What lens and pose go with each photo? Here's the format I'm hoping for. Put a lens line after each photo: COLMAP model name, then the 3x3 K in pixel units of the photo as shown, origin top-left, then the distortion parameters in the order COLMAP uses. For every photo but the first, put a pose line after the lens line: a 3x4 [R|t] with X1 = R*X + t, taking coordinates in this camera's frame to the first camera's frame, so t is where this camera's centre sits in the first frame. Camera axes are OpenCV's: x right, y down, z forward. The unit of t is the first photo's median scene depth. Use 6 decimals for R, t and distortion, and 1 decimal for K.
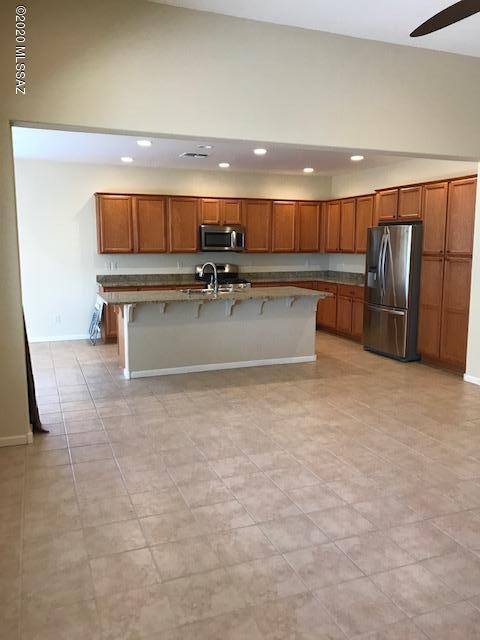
lens RADIAL K [[524.9, 0, 241.5], [0, 524.9, 319.8], [0, 0, 1]] dist [0.041439, -0.053716]
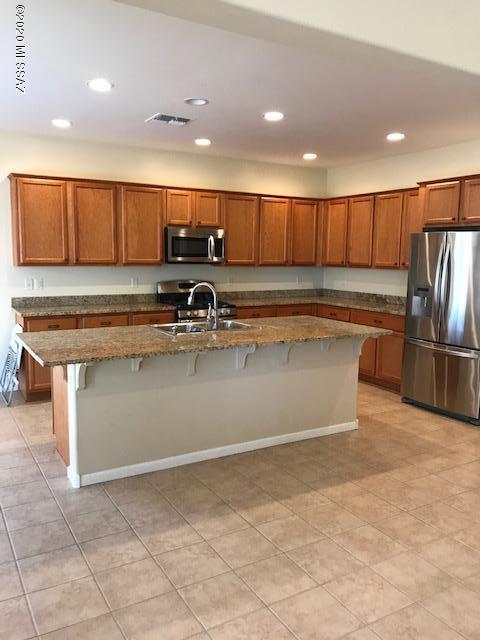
lens RADIAL K [[524.9, 0, 241.5], [0, 524.9, 319.8], [0, 0, 1]] dist [0.041439, -0.053716]
pose [[0.987100, -0.006619, 0.159969, -0.095615], [0.008879, 0.999871, -0.013415, -0.045326], [-0.159860, 0.014663, 0.987031, 0.296327]]
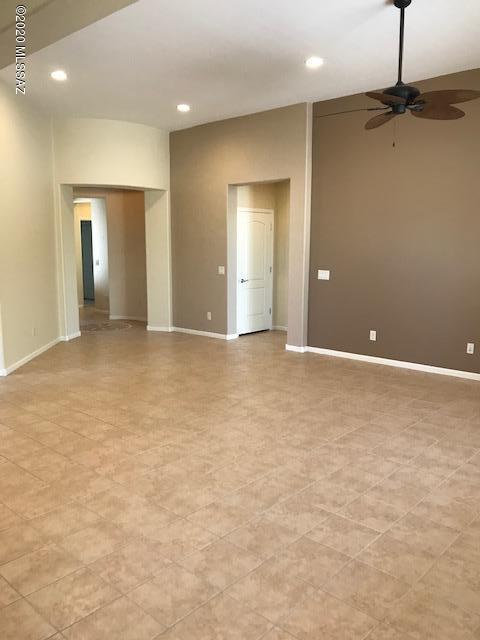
lens RADIAL K [[524.9, 0, 241.5], [0, 524.9, 319.8], [0, 0, 1]] dist [0.041439, -0.053716]
pose [[-0.446093, -0.134057, 0.884890, -0.262369], [0.125061, 0.969681, 0.209949, -0.090049], [-0.886206, 0.204322, -0.415802, 0.625310]]
